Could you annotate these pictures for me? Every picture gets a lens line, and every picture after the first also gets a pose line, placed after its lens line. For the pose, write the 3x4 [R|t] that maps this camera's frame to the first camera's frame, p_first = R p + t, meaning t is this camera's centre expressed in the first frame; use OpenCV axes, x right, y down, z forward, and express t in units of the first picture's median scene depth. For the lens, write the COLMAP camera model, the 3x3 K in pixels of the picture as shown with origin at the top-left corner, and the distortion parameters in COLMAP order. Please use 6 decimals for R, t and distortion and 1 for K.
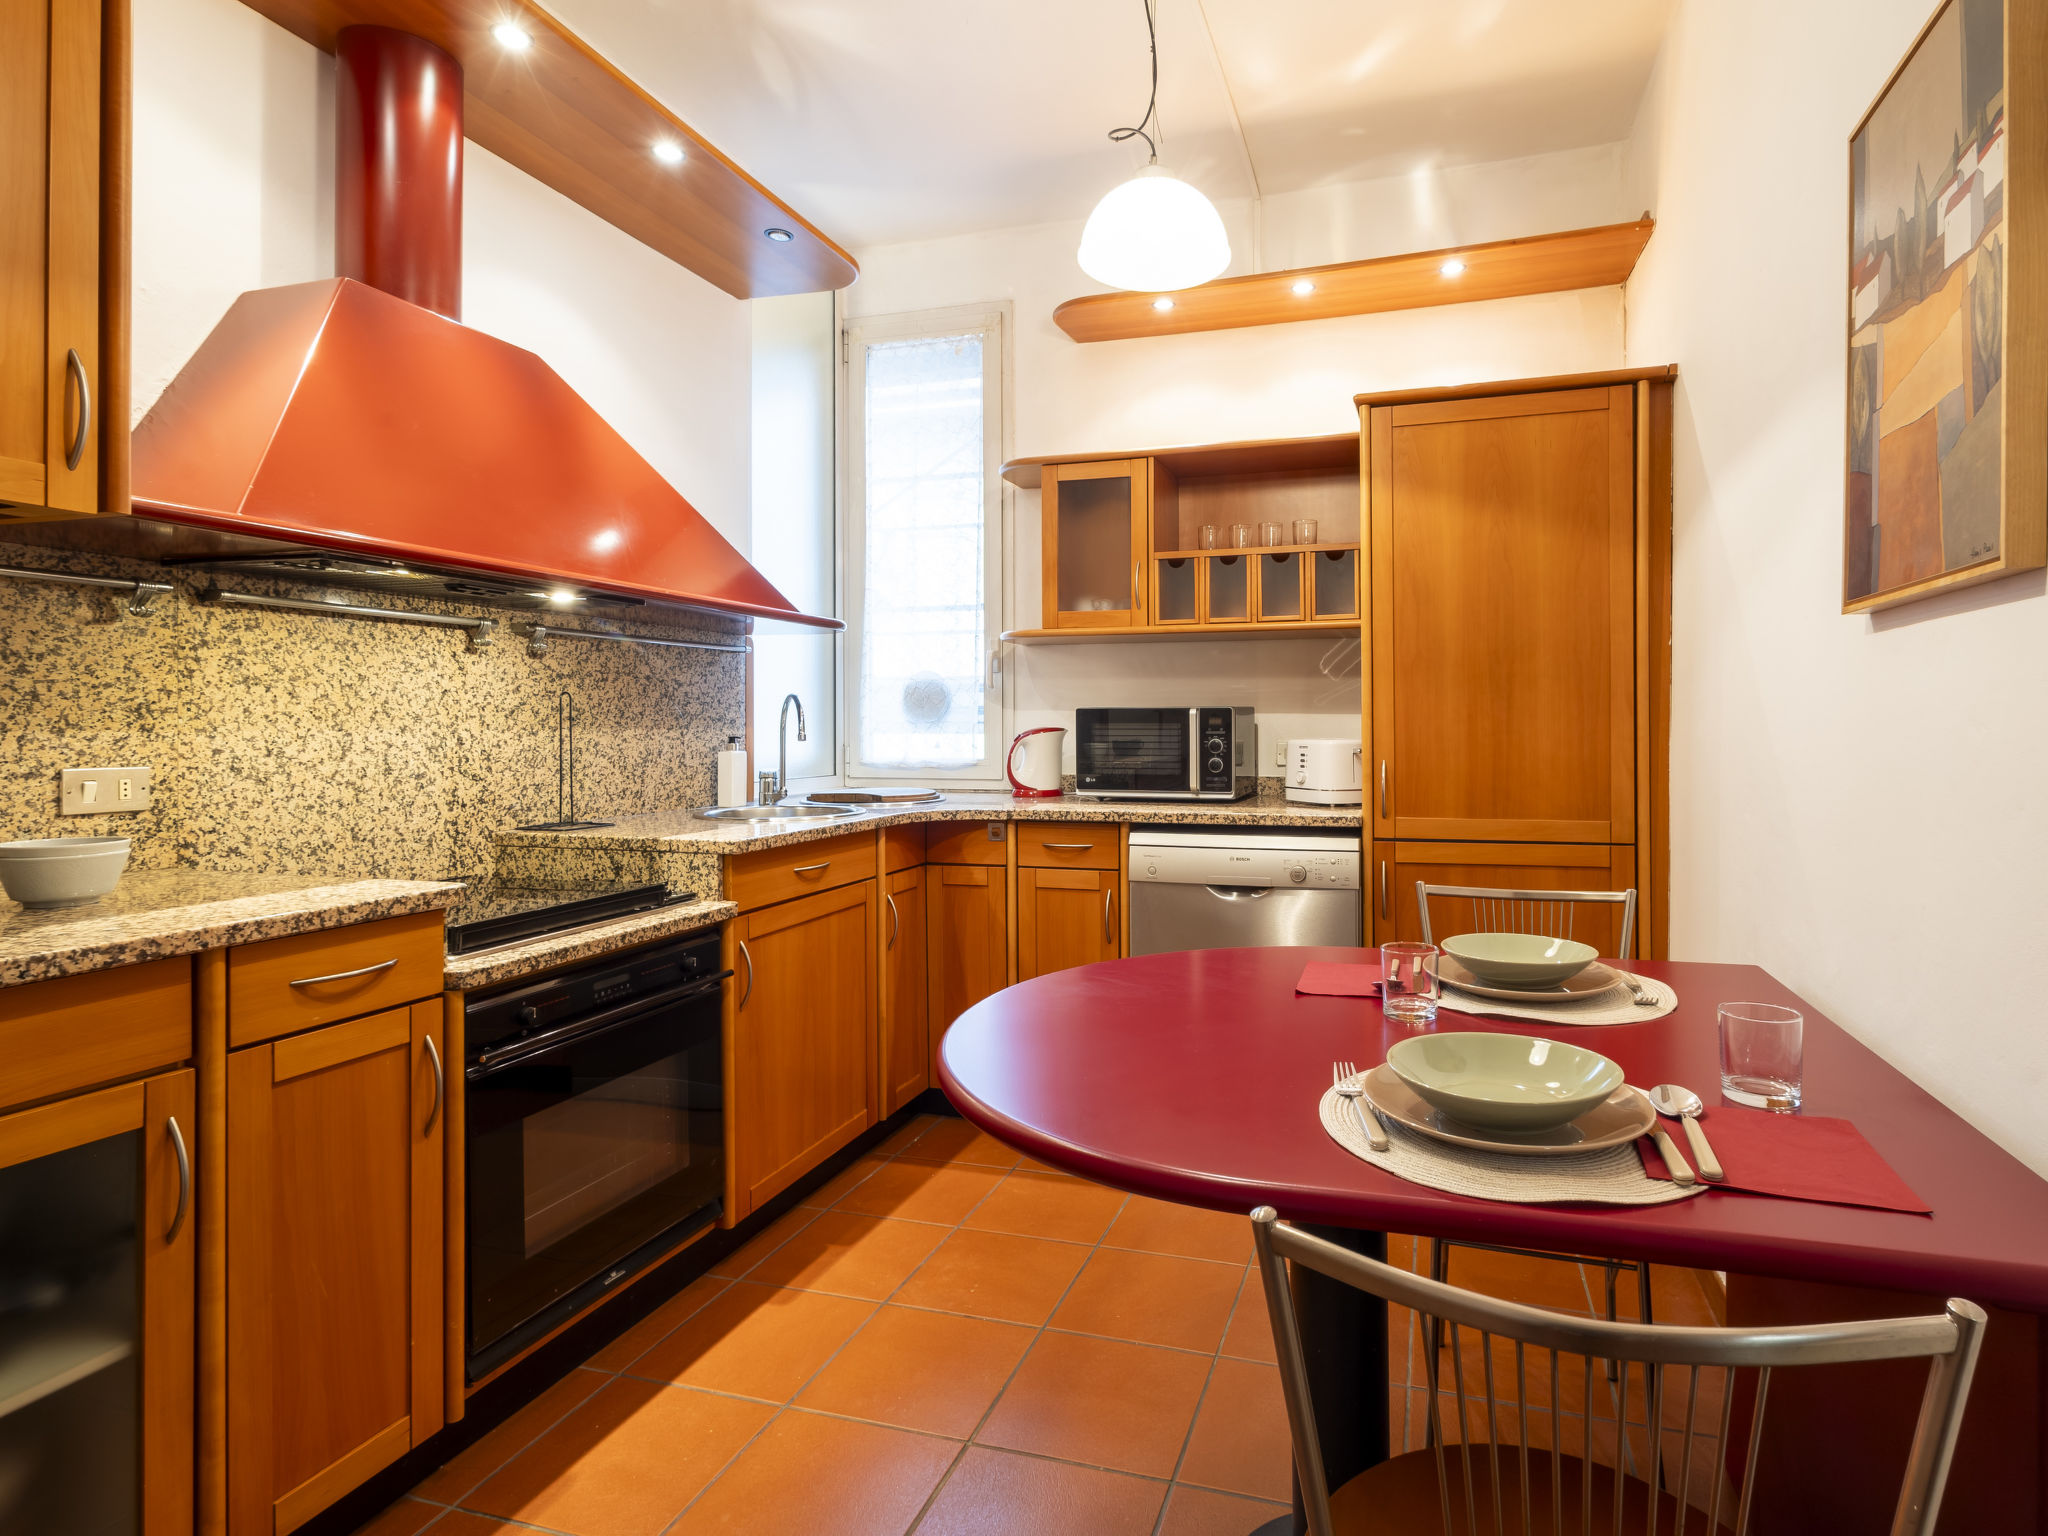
lens RADIAL K [[1100.1, 0, 1118.7], [0, 1100.1, 731.2], [0, 0, 1]] dist [0.002300, 0.004267]
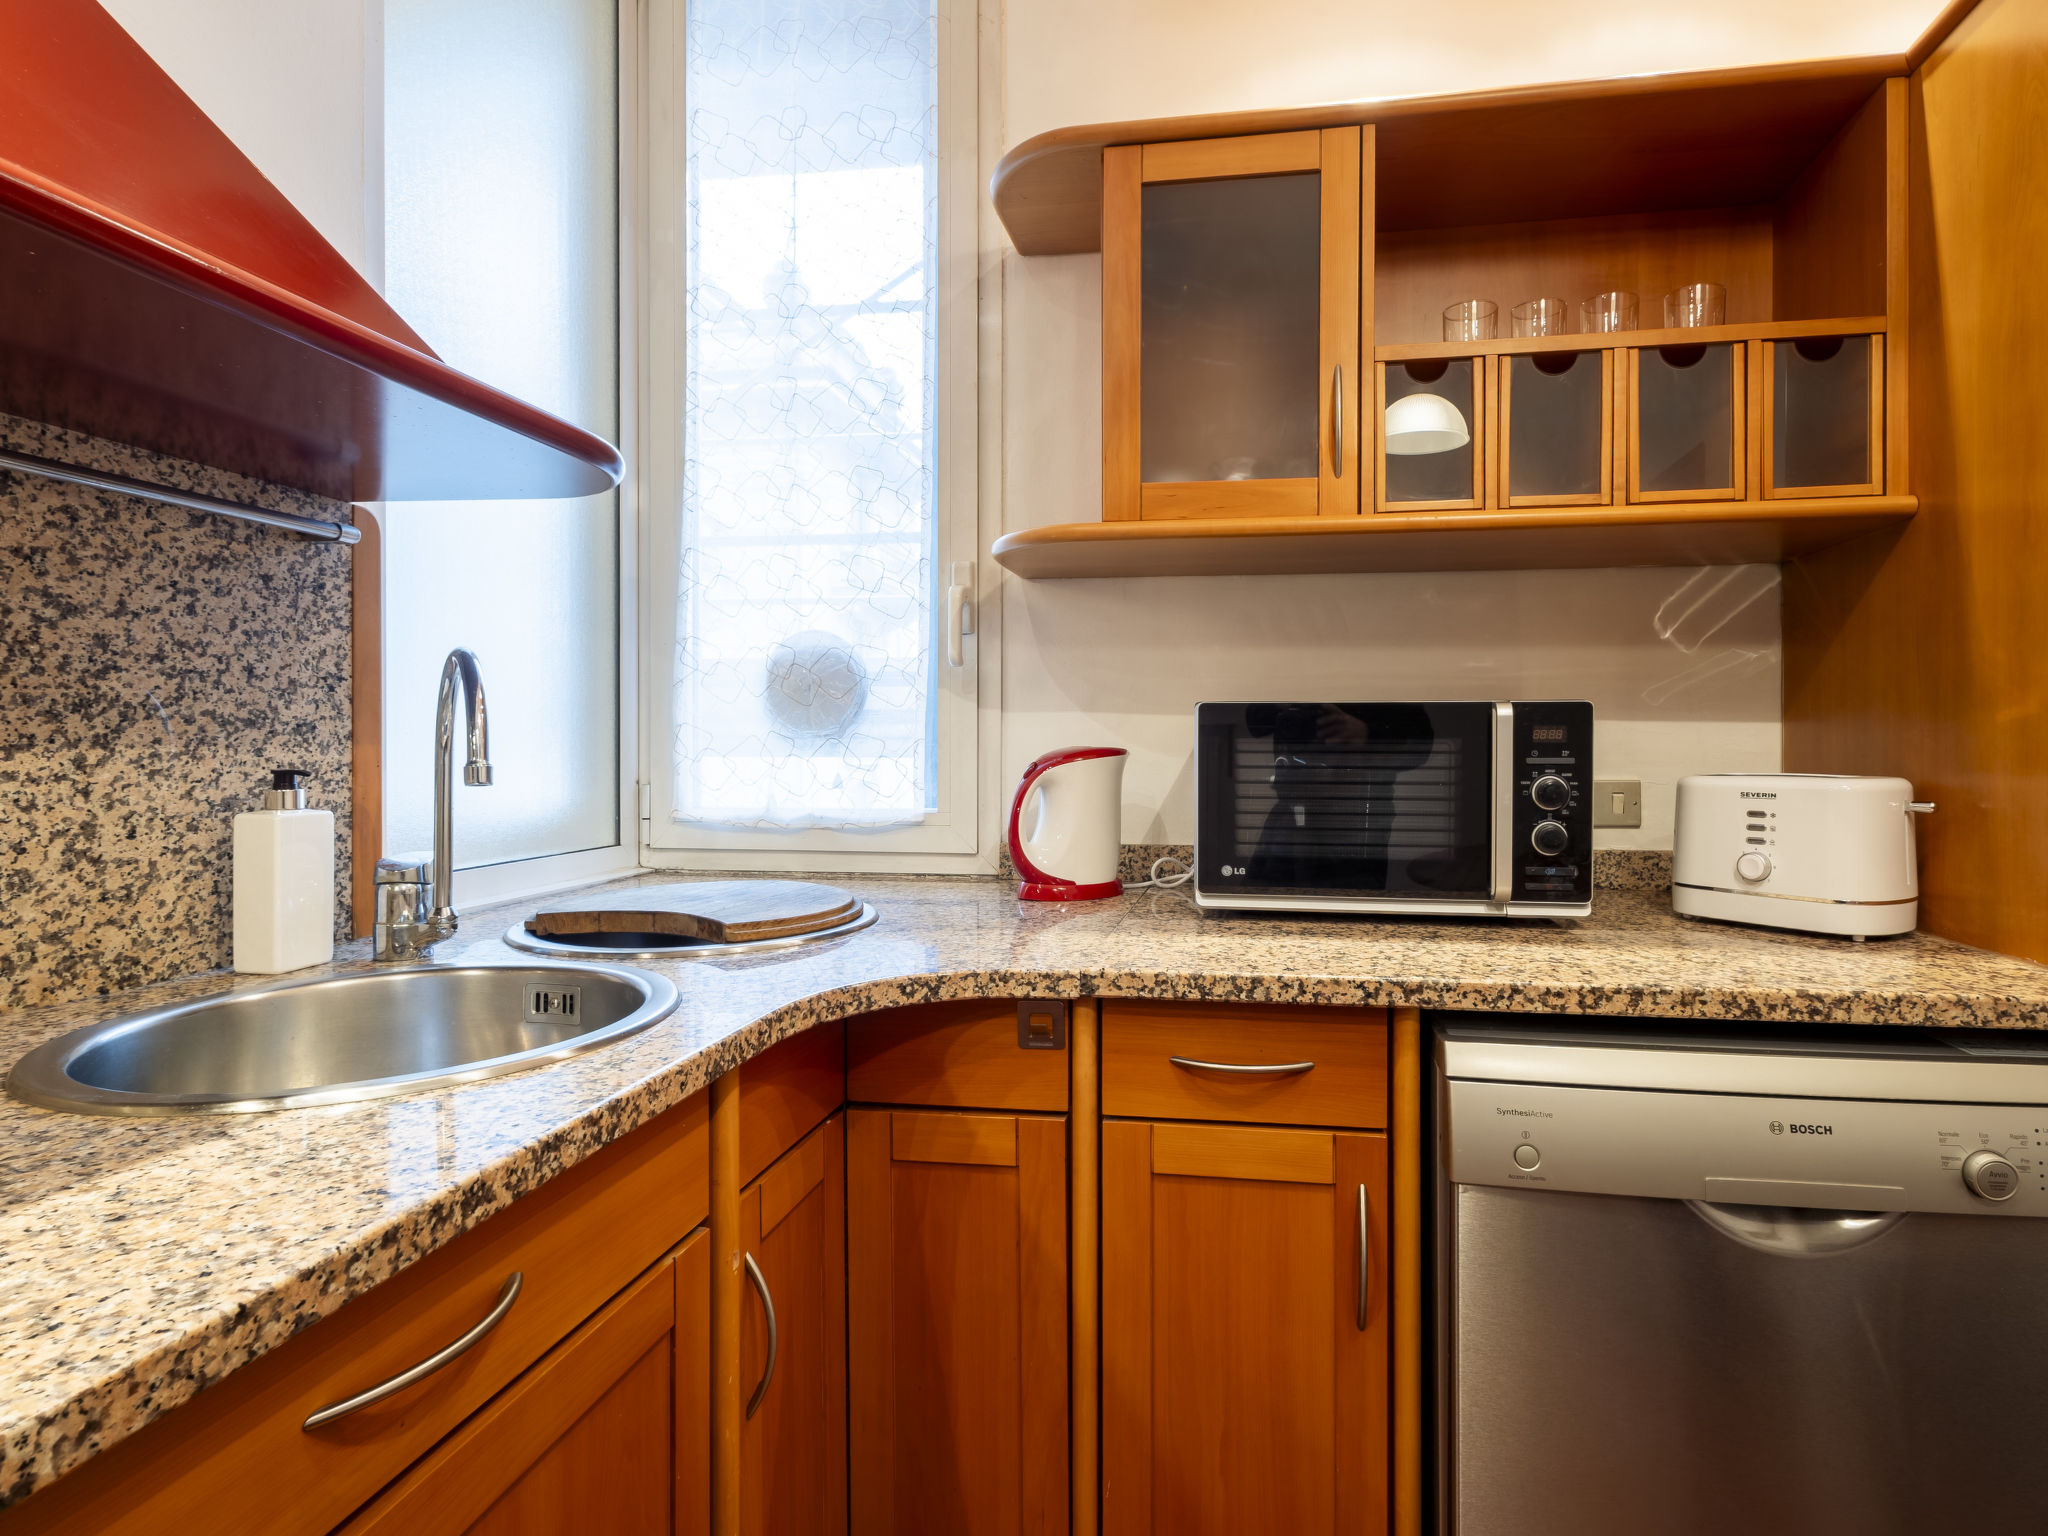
lens RADIAL K [[1100.1, 0, 1111.6], [0, 1100.1, 753.6], [0, 0, 1]] dist [0.002300, 0.004267]
pose [[0.990465, 0.002702, 0.137737, -0.141324], [-0.002946, 0.999994, 0.001568, -0.001687], [-0.137732, -0.001959, 0.990468, 0.632393]]
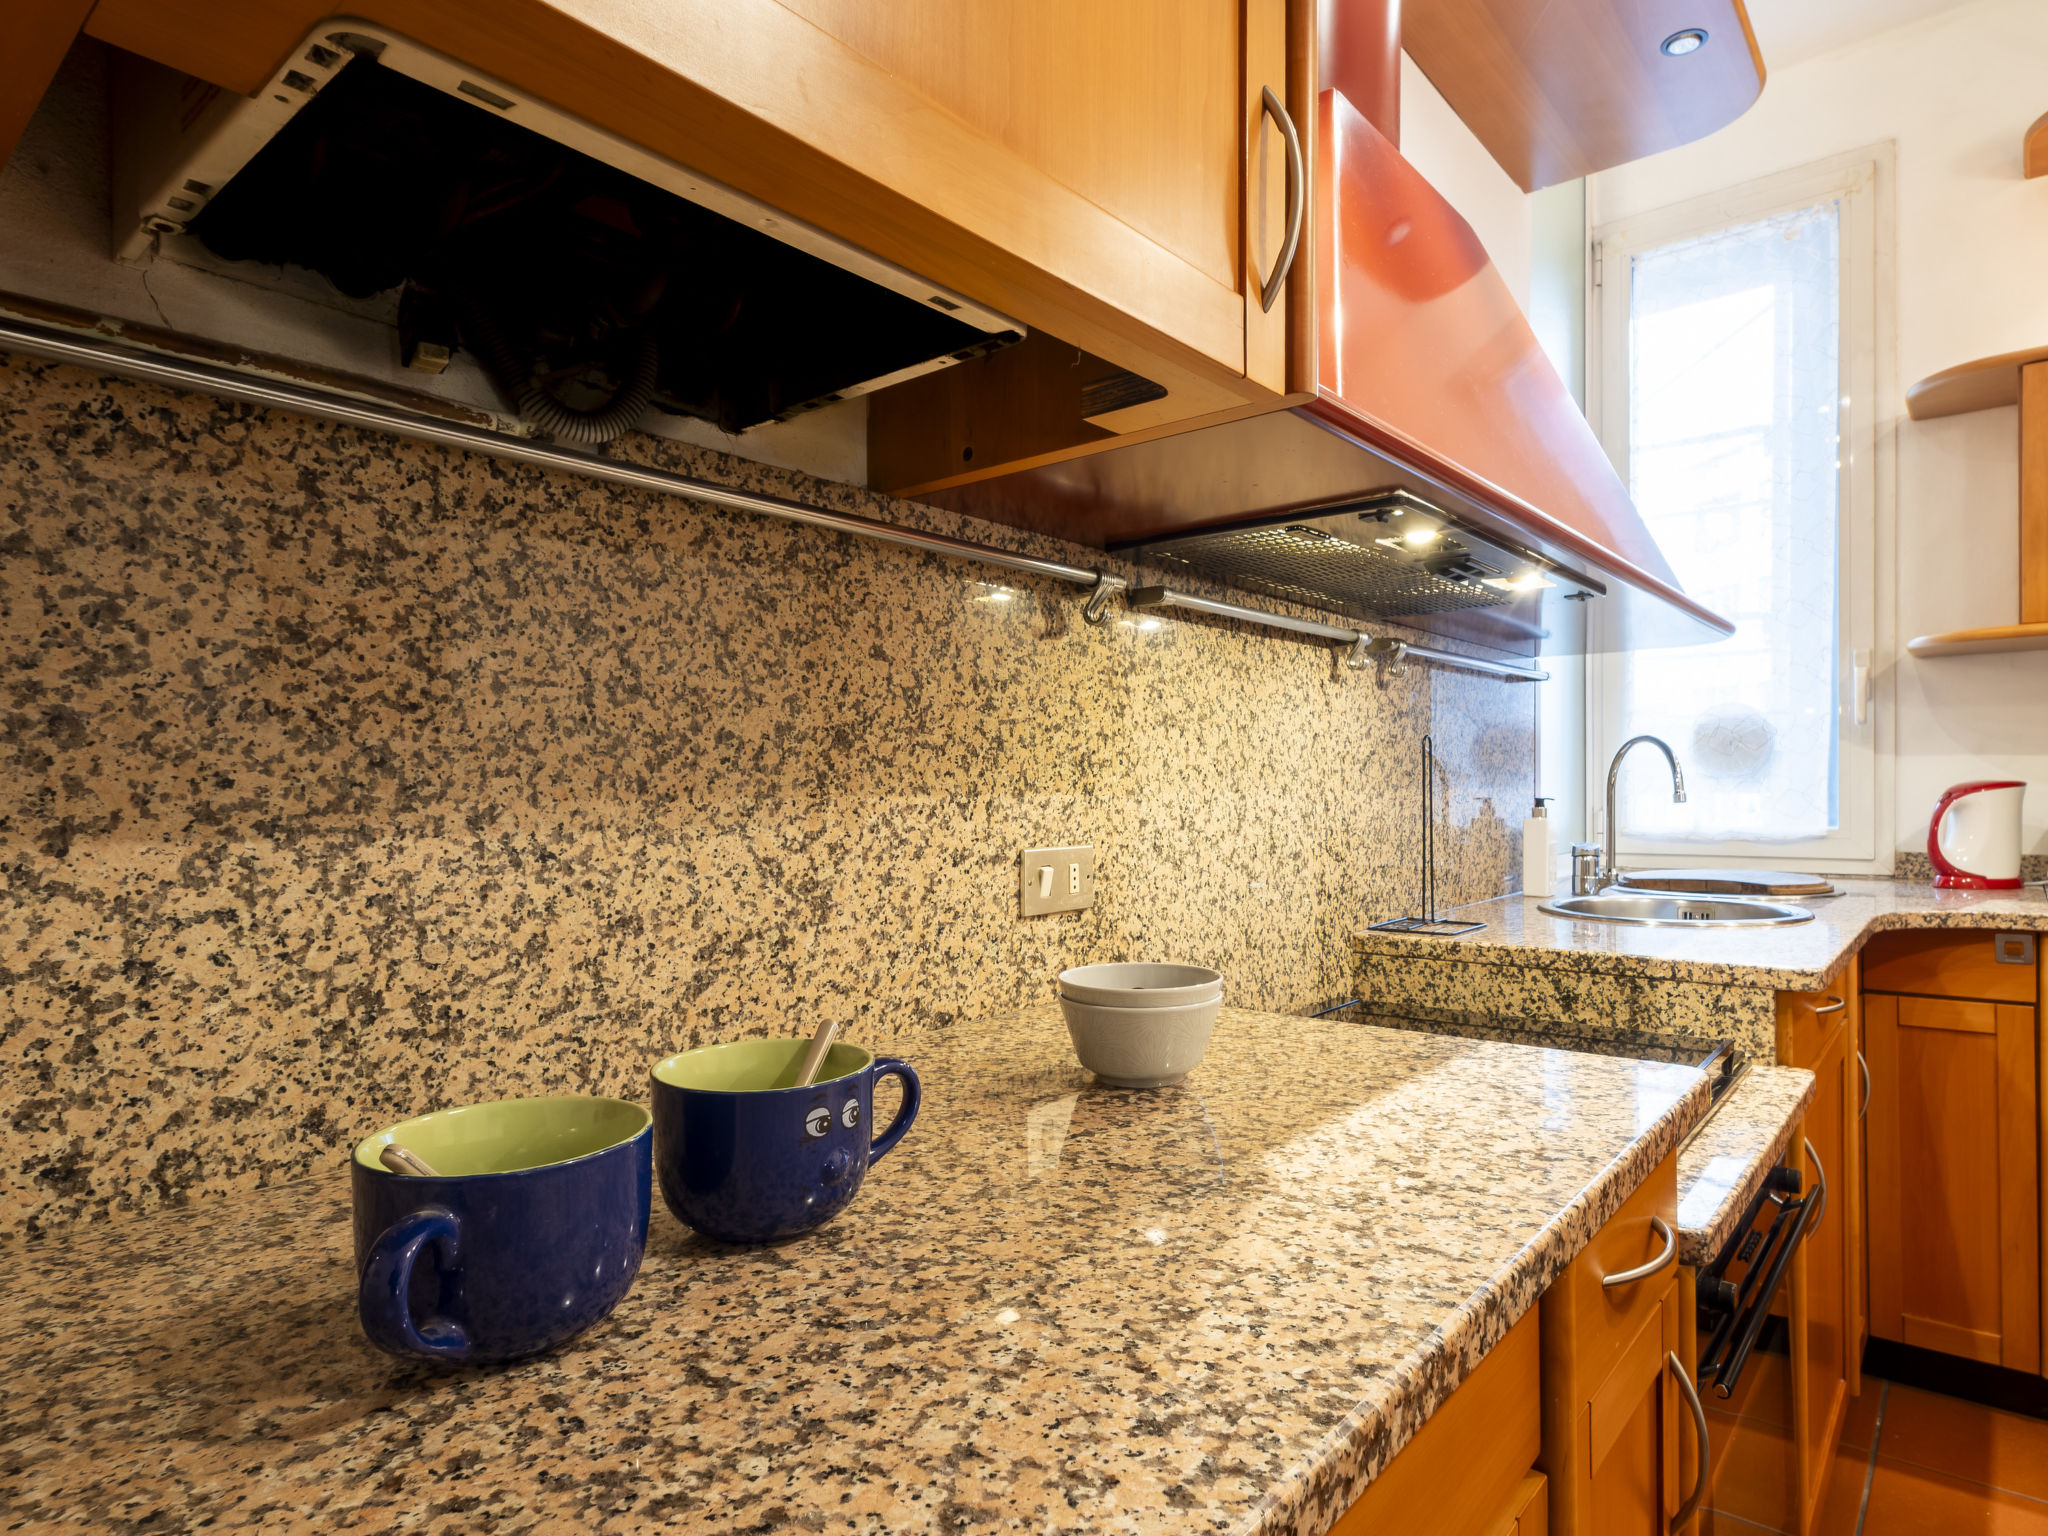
lens RADIAL K [[1166.8, 0, 1077.3], [0, 1166.8, 797.8], [0, 0, 1]] dist [0.018458, -0.002798]
pose [[0.924467, -0.005782, -0.381219, -0.350376], [0.007723, 0.999964, 0.003561, -0.000049], [0.381185, -0.006236, 0.924478, 0.185574]]
